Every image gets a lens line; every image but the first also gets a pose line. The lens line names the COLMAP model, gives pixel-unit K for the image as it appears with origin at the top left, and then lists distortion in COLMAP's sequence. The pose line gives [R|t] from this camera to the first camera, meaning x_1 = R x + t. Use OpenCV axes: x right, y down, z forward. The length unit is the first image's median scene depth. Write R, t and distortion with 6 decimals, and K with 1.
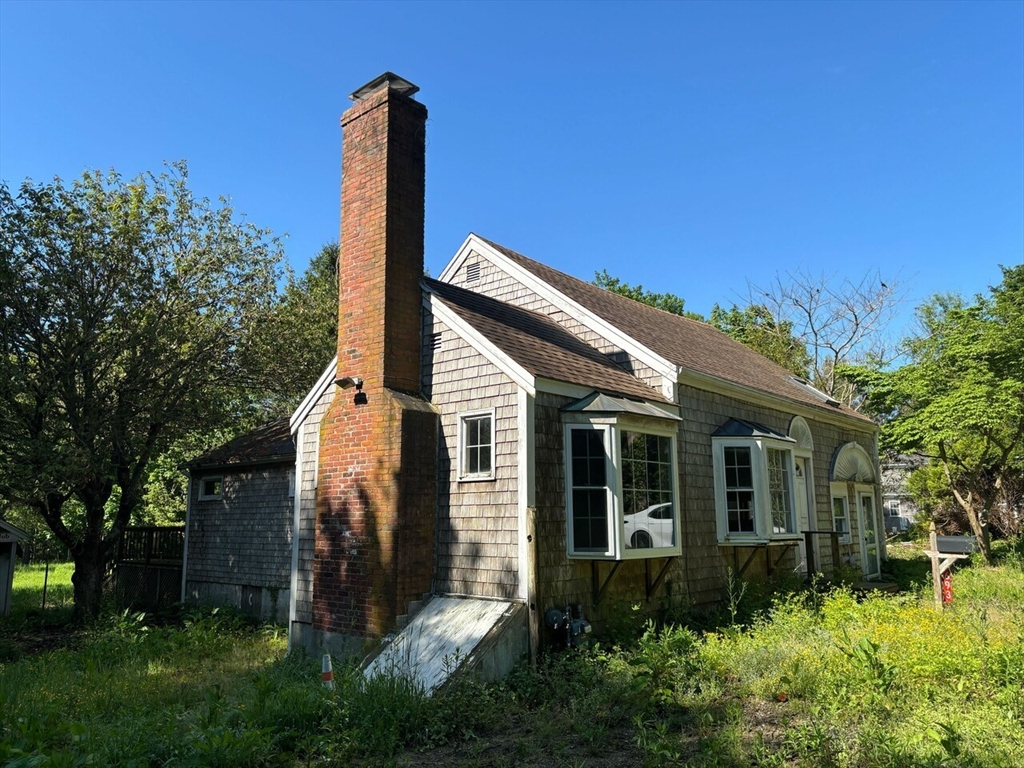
lens RADIAL K [[756.0, 0, 512.0], [0, 756.0, 384.0], [0, 0, 1]] dist [0.138026, -0.262583]
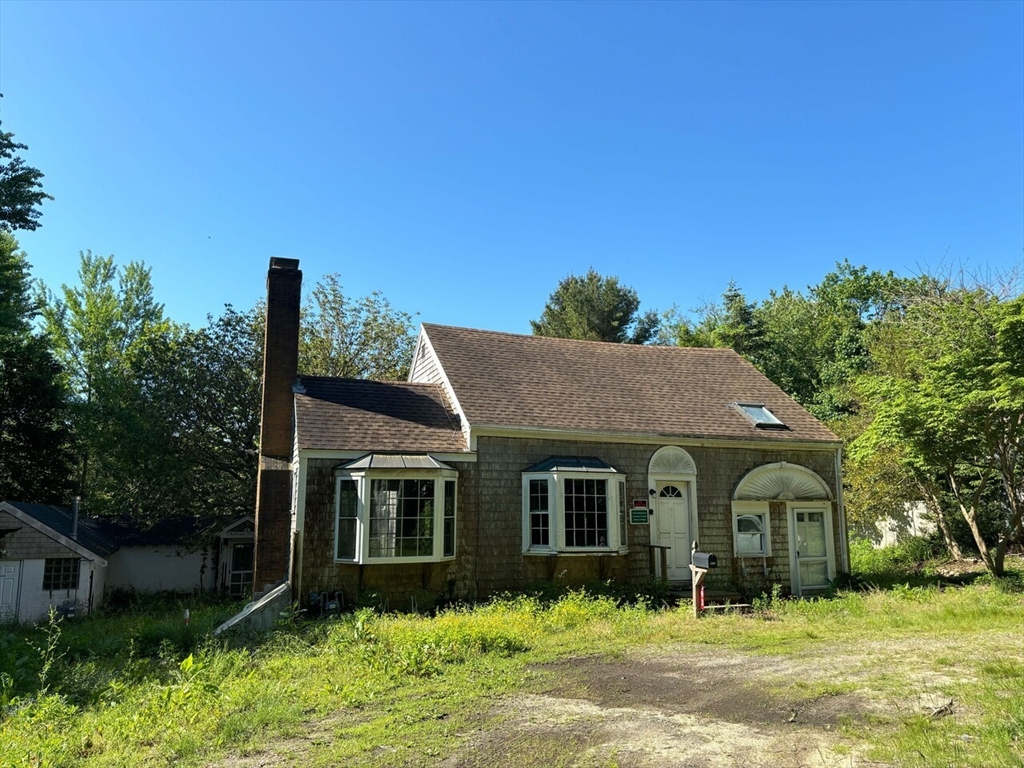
lens RADIAL K [[756.0, 0, 512.0], [0, 756.0, 384.0], [0, 0, 1]] dist [0.138026, -0.262583]
pose [[0.881428, -0.077660, -0.465889, 0.891616], [0.079634, 0.996704, -0.015482, -0.067238], [0.465556, -0.023454, 0.884708, -0.176318]]
